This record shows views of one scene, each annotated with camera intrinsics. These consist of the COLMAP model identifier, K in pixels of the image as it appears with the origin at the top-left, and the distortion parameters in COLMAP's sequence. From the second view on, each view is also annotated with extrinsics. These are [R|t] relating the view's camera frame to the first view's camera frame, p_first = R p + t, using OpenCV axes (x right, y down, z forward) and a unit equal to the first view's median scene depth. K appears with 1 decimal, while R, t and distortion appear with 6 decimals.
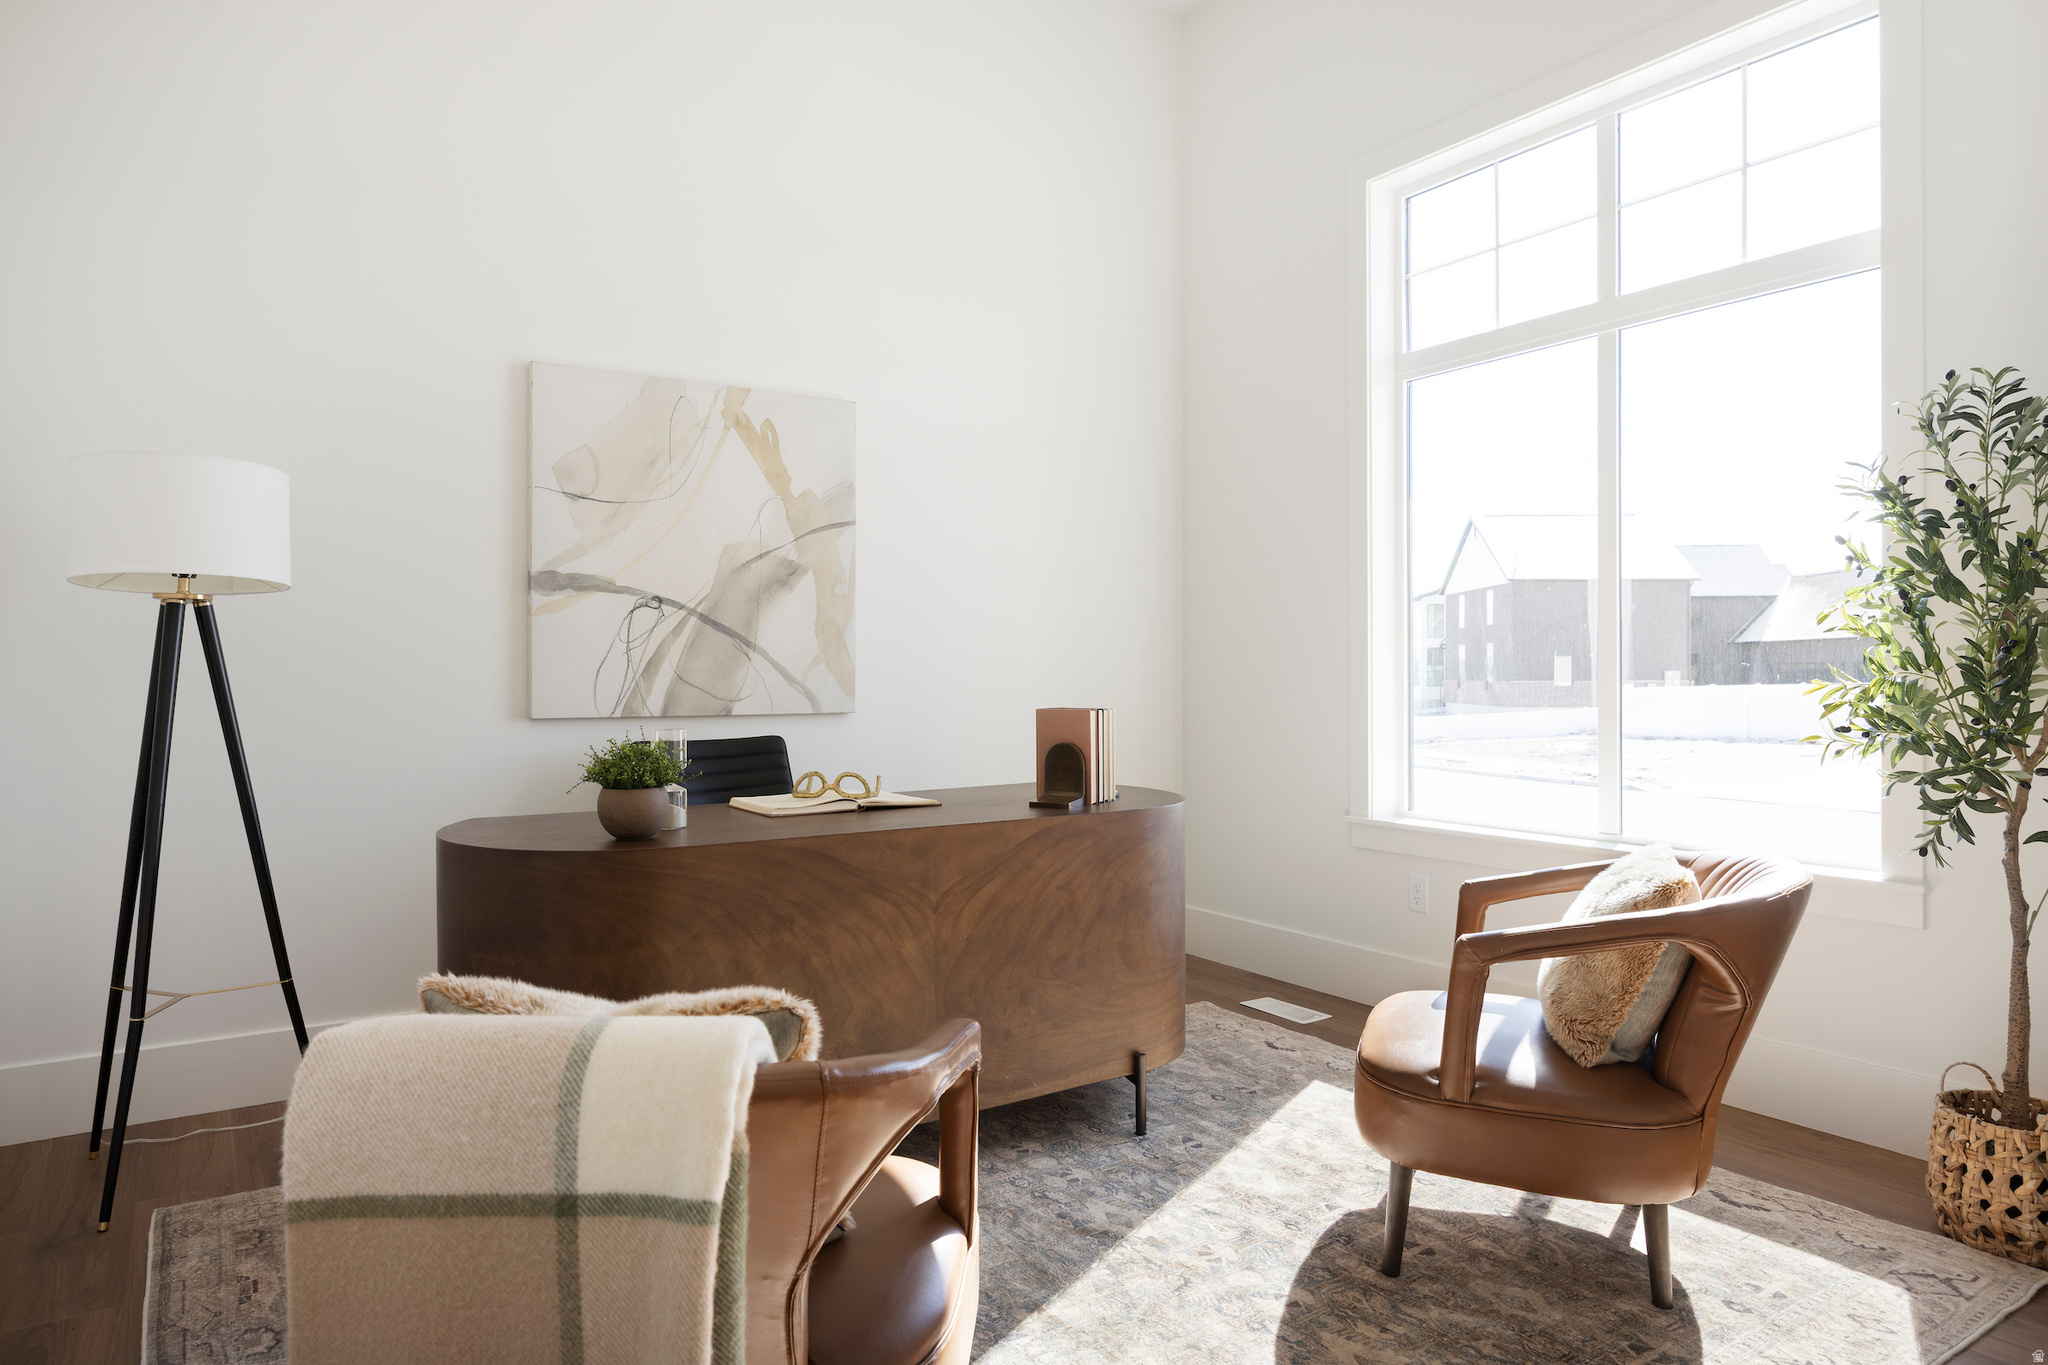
lens RADIAL K [[1260.4, 0, 1016.1], [0, 1260.4, 682.7], [0, 0, 1]] dist [-0.003647, 0.000817]
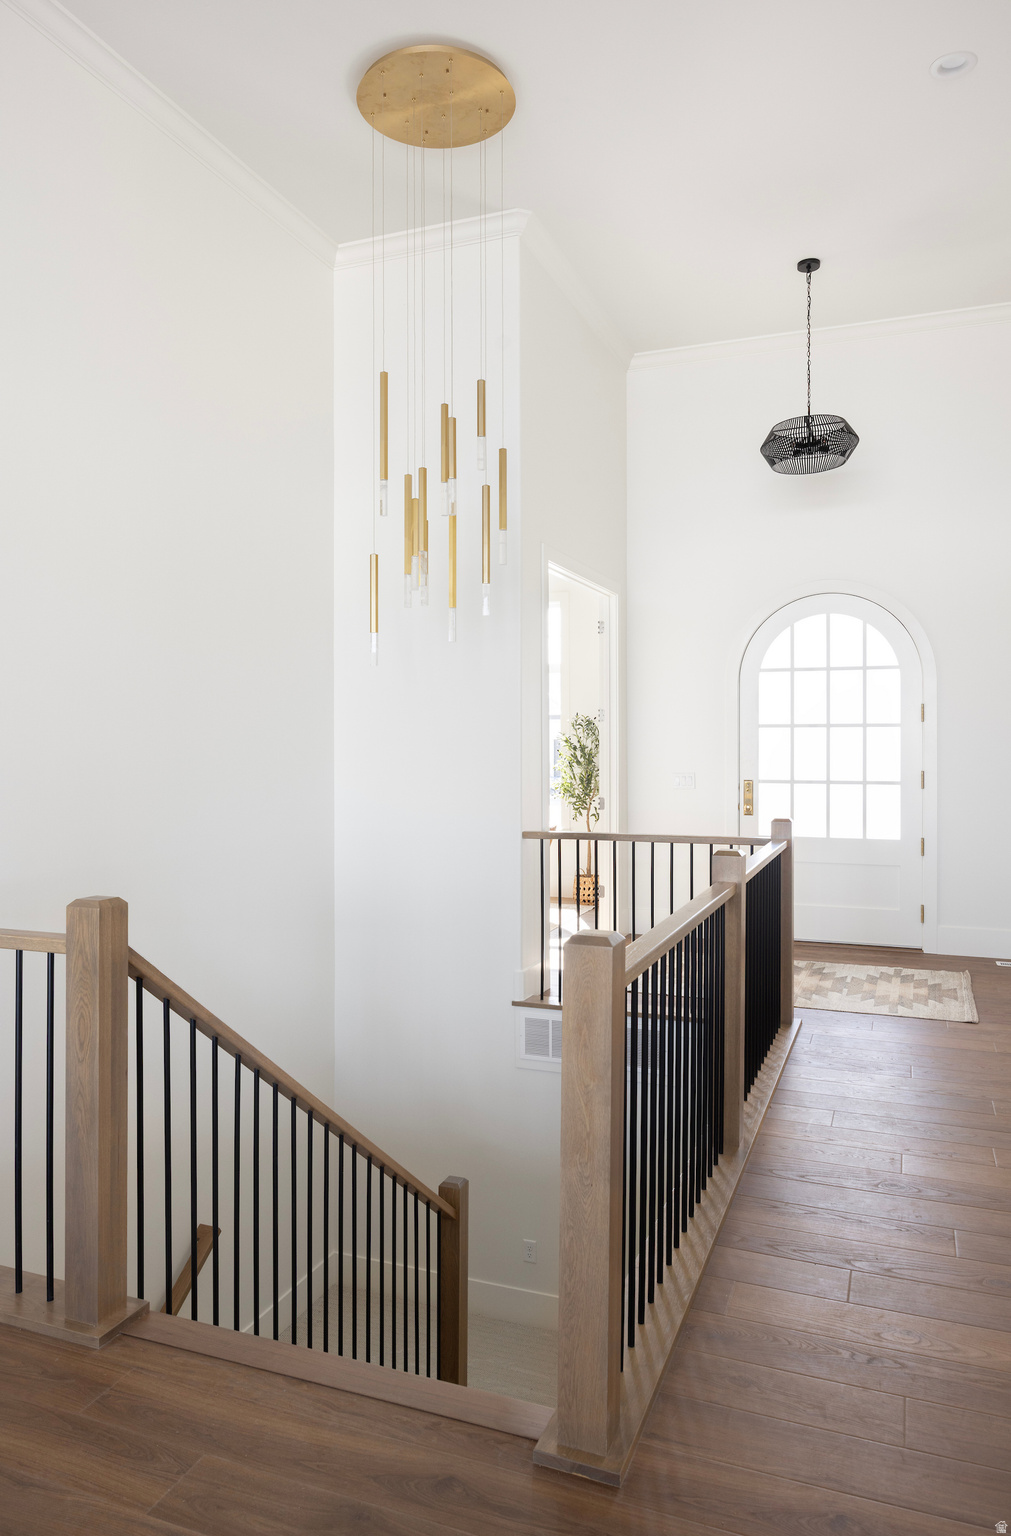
lens RADIAL K [[1028.7, 0, 505.7], [0, 1028.7, 759.1], [0, 0, 1]] dist [0.005898, 0.000348]
pose [[0.809254, -0.003804, 0.587446, -1.414285], [0.001961, 0.999991, 0.003774, -0.083817], [-0.587455, -0.001902, 0.809254, -1.591705]]
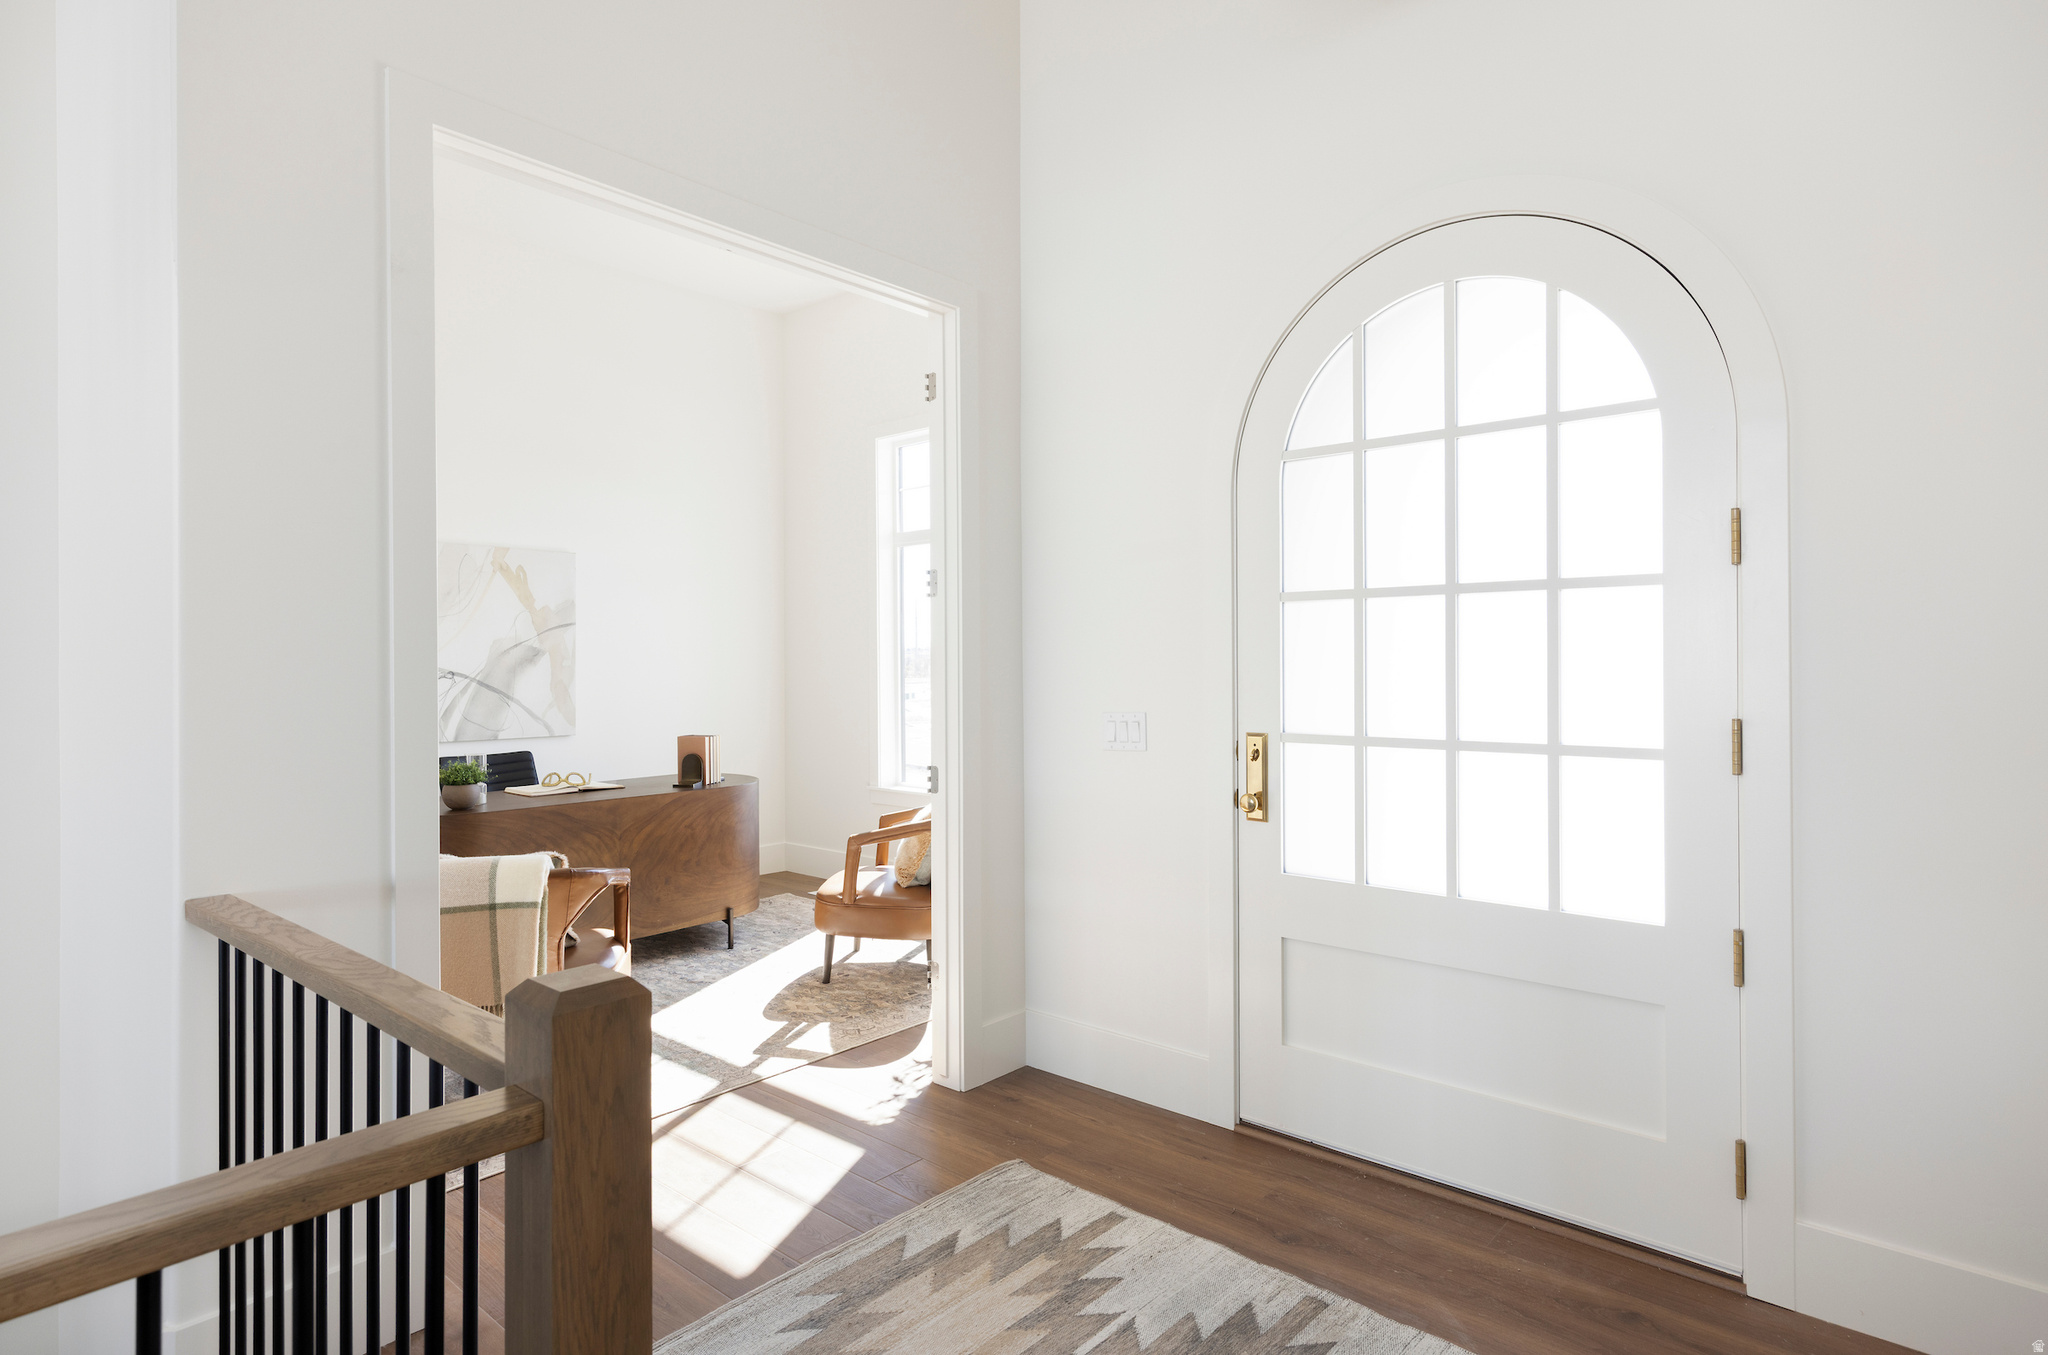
lens RADIAL K [[1082.8, 0, 1028.9], [0, 1082.8, 669.0], [0, 0, 1]] dist [0.004893, 0.001001]
pose [[0.962632, -0.003177, 0.270795, 0.095207], [0.004611, 0.999979, -0.004658, -0.080879], [-0.270774, 0.005732, 0.962626, -0.835777]]
